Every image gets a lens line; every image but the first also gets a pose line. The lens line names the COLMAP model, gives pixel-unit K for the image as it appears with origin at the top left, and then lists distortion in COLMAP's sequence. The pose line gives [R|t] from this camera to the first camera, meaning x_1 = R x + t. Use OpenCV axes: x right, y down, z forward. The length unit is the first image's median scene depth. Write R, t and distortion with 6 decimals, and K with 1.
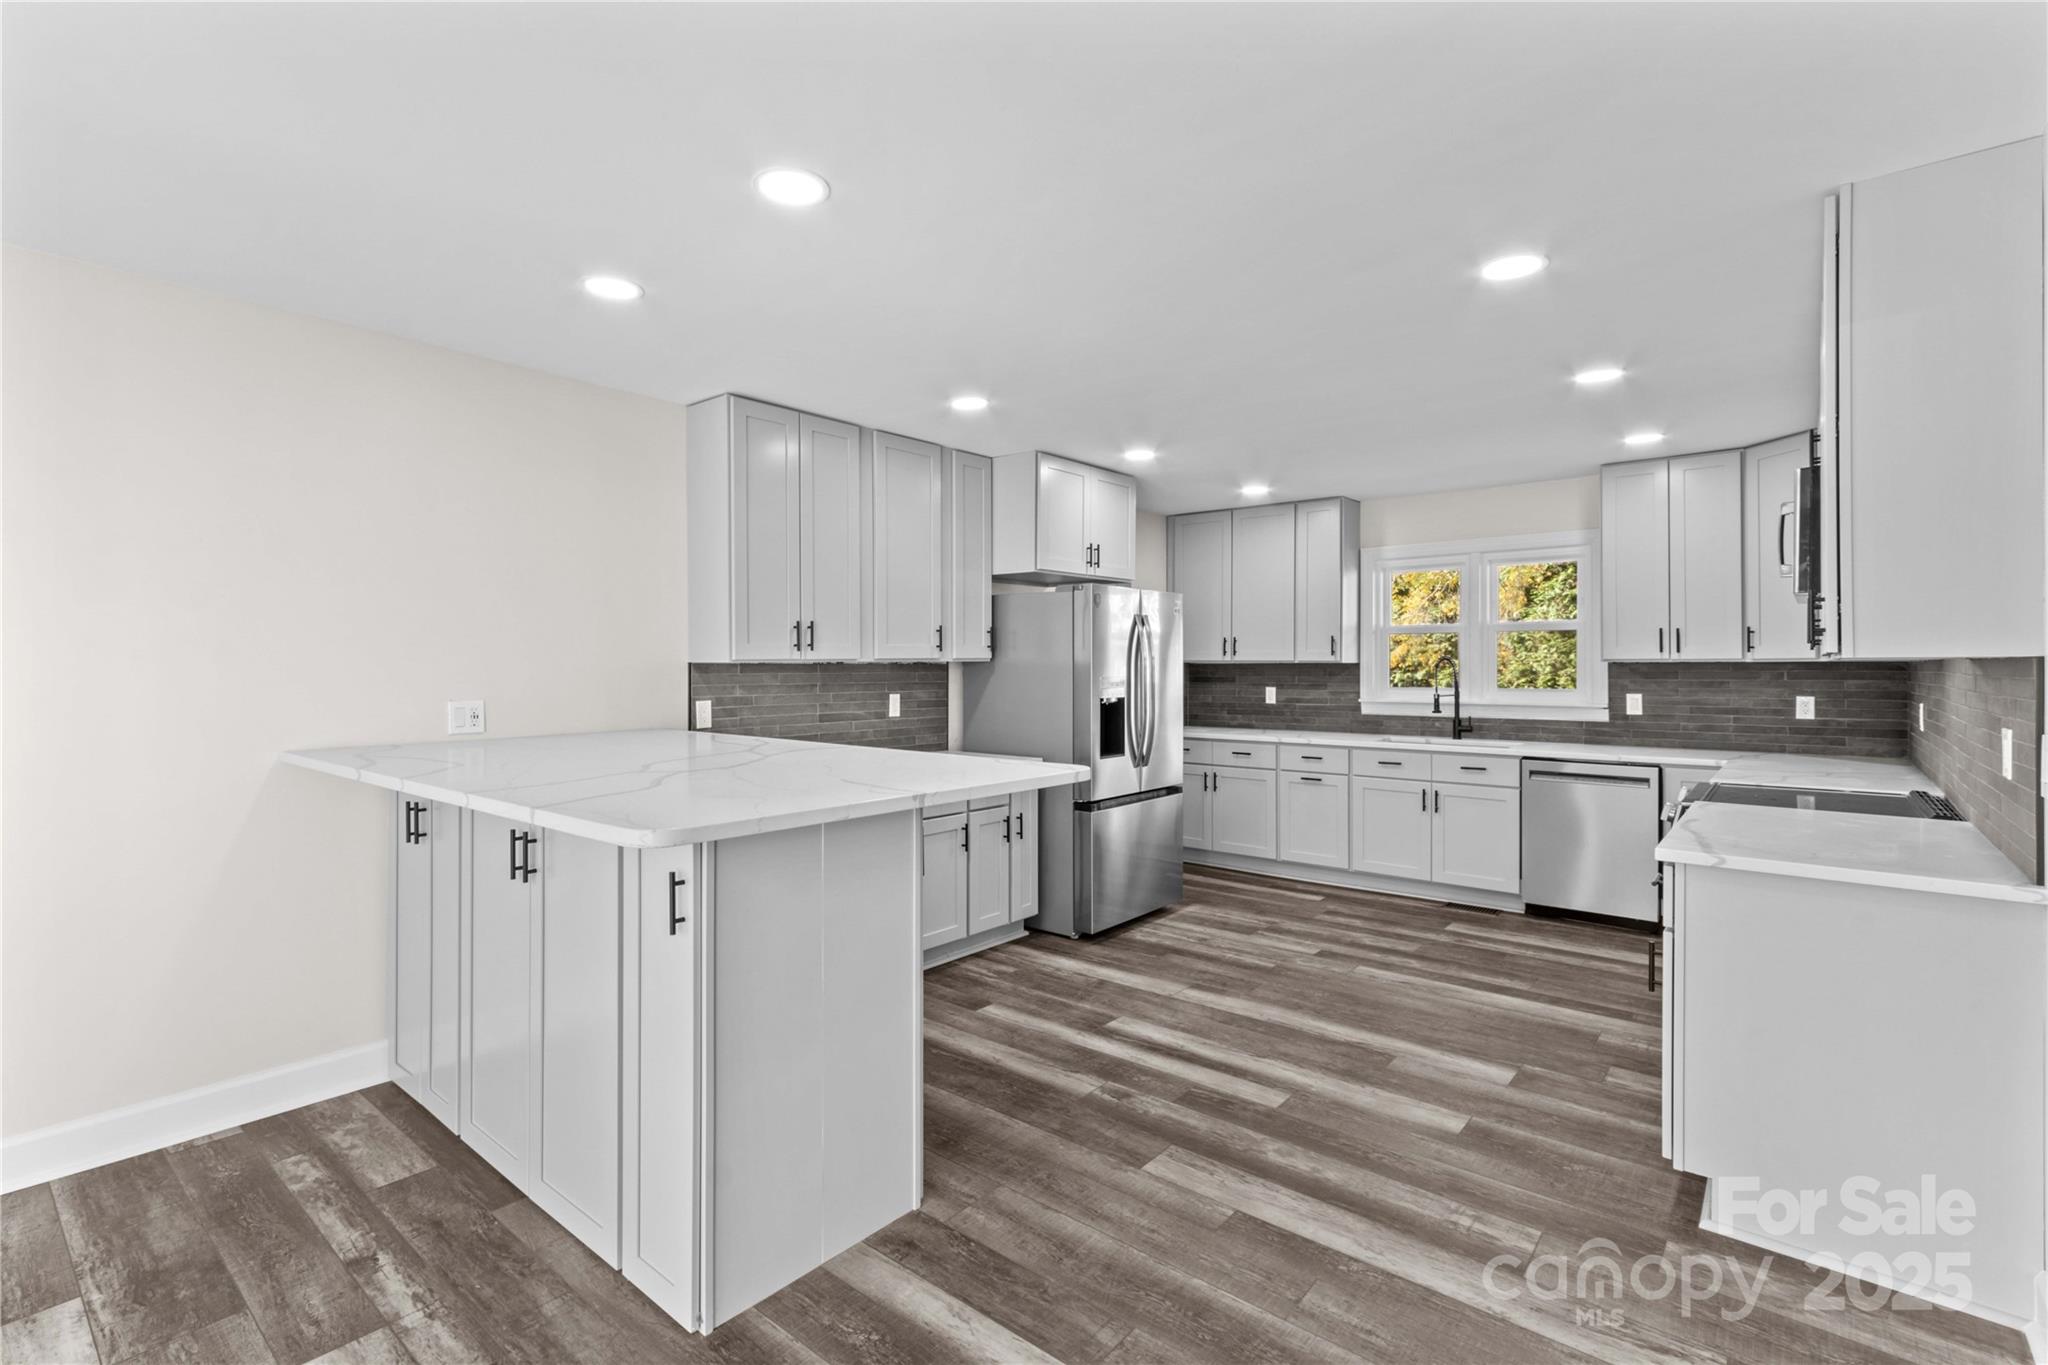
lens RADIAL K [[945.2, 0, 973.8], [0, 945.2, 667.9], [0, 0, 1]] dist [0.010228, -0.004403]
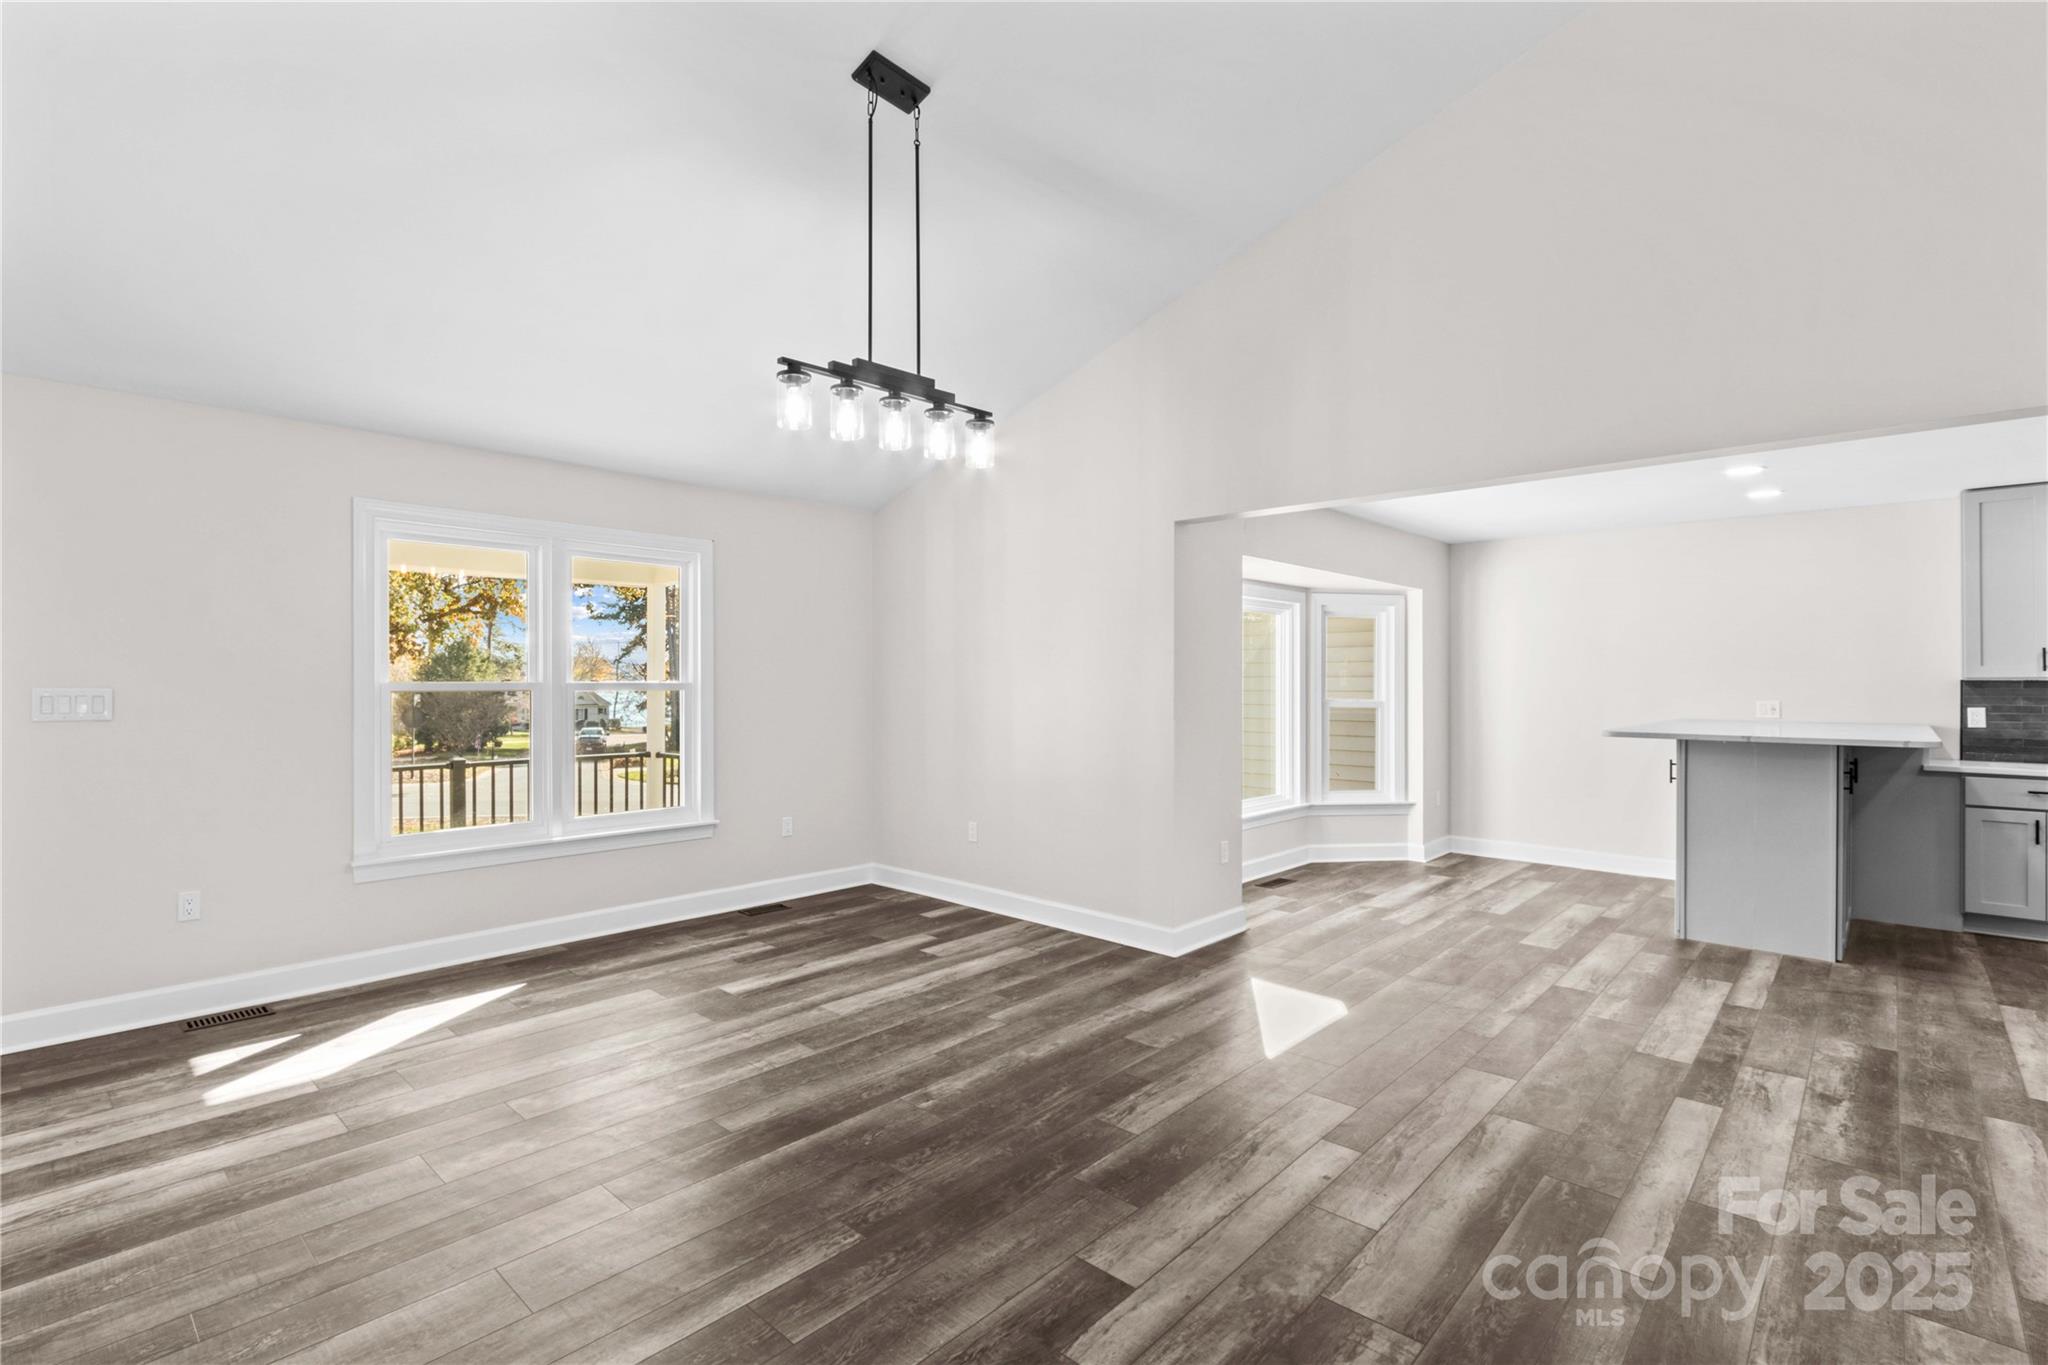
lens RADIAL K [[945.2, 0, 979.4], [0, 945.2, 684.0], [0, 0, 1]] dist [0.010228, -0.004403]
pose [[-0.037780, 0.004243, -0.999277, 0.926668], [-0.004648, 0.999979, 0.004422, 0.000545], [0.999275, 0.004812, -0.037760, -0.320678]]
